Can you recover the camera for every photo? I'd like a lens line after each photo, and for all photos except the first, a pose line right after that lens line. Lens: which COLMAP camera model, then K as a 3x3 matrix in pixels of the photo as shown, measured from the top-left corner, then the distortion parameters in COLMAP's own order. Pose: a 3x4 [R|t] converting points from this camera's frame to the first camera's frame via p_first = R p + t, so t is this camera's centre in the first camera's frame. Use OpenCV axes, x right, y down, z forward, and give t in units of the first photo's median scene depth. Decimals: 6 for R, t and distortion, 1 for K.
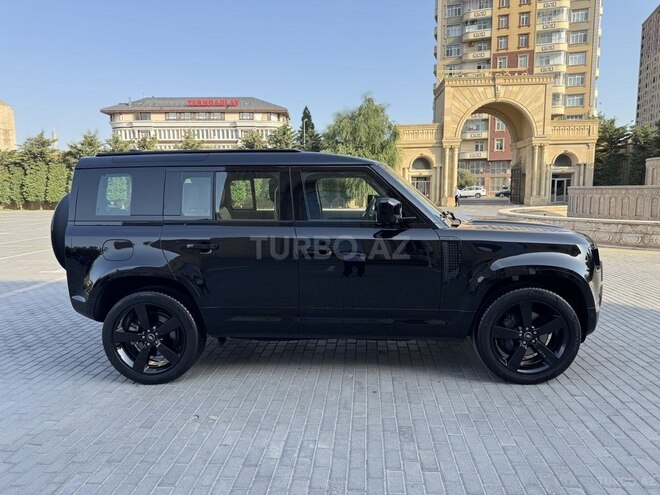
lens RADIAL K [[473.8, 0, 335.0], [0, 473.8, 249.2], [0, 0, 1]] dist [0.019182, -0.010916]
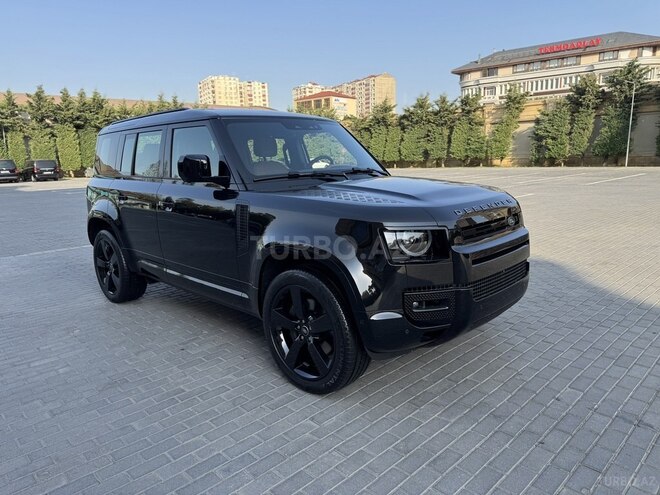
lens RADIAL K [[473.8, 0, 332.8], [0, 473.8, 266.7], [0, 0, 1]] dist [0.019182, -0.010916]
pose [[0.739473, 0.146471, -0.657058, 0.072616], [-0.067197, 0.987228, 0.144446, -0.003517], [0.669824, -0.062662, 0.739871, 0.034906]]
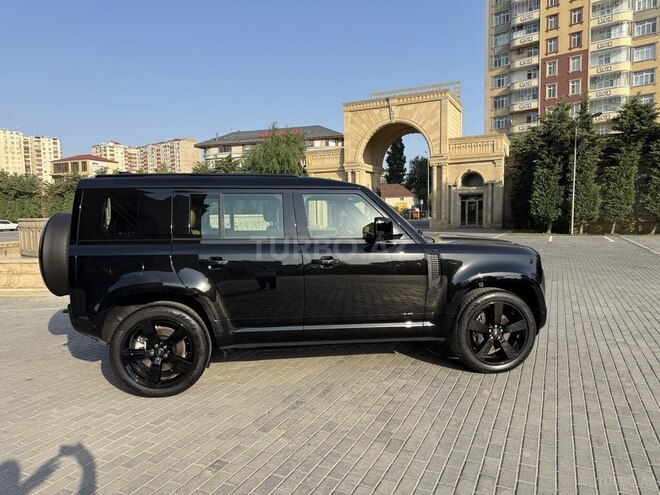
lens RADIAL K [[473.8, 0, 335.0], [0, 473.8, 254.4], [0, 0, 1]] dist [0.019182, -0.010916]
pose [[0.938159, 0.019274, -0.345669, 0.292231], [-0.029258, 0.999291, -0.023688, -0.007717], [0.344967, 0.032337, 0.938057, 0.030513]]
